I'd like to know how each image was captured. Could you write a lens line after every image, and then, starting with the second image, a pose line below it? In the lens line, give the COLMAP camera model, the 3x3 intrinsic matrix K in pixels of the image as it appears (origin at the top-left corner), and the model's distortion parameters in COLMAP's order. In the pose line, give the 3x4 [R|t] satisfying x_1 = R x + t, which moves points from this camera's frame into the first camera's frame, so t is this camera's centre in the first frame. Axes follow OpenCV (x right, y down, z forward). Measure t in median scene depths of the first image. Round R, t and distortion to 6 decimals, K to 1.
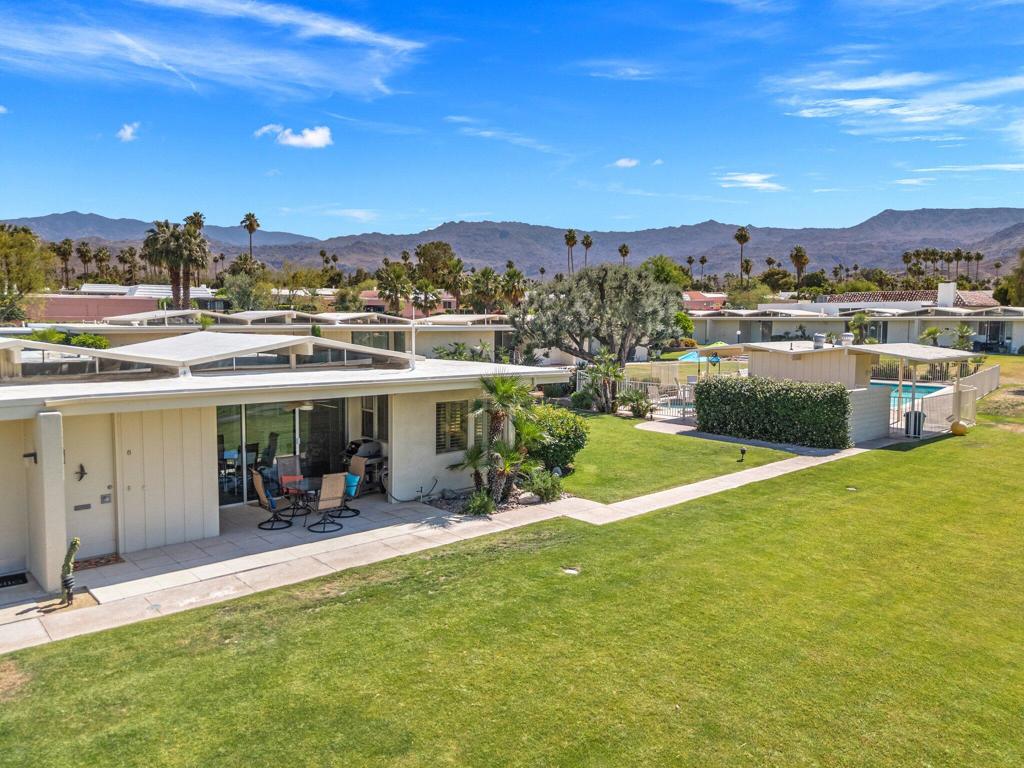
lens RADIAL K [[755.0, 0, 512.0], [0, 755.0, 384.0], [0, 0, 1]] dist [0.078959, -0.082214]
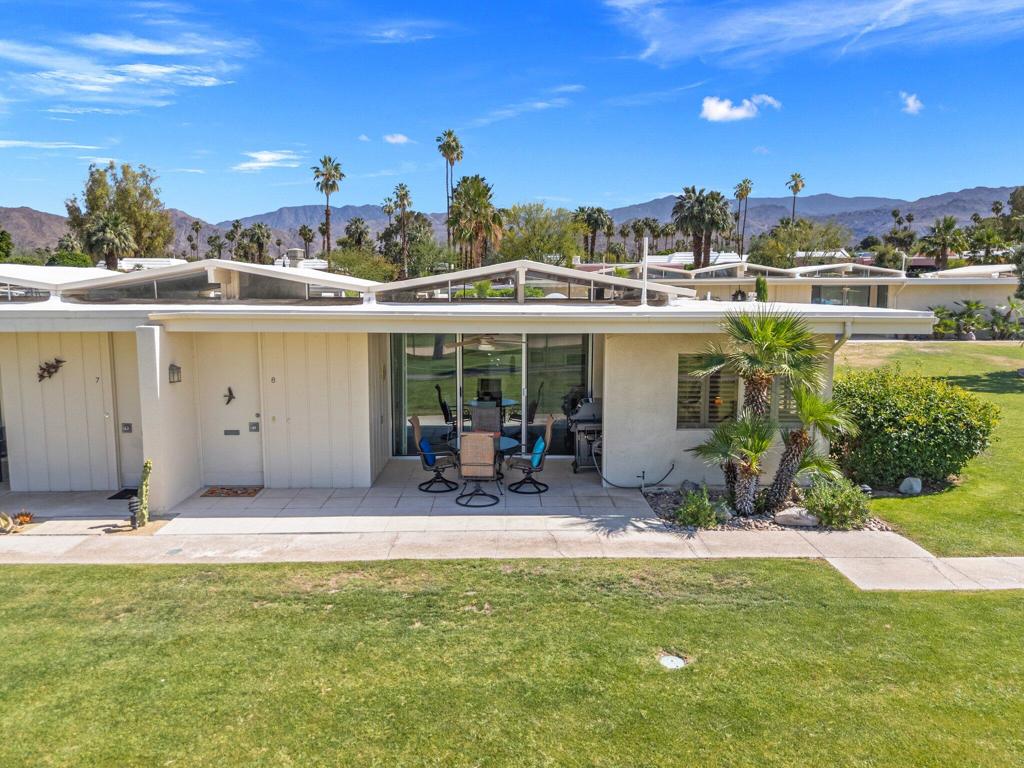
lens RADIAL K [[755.0, 0, 512.0], [0, 755.0, 384.0], [0, 0, 1]] dist [0.078959, -0.082214]
pose [[0.757963, 0.077862, -0.647634, 0.278194], [-0.053215, 0.996922, 0.057574, 0.023596], [0.650123, -0.009175, 0.759774, 0.445197]]
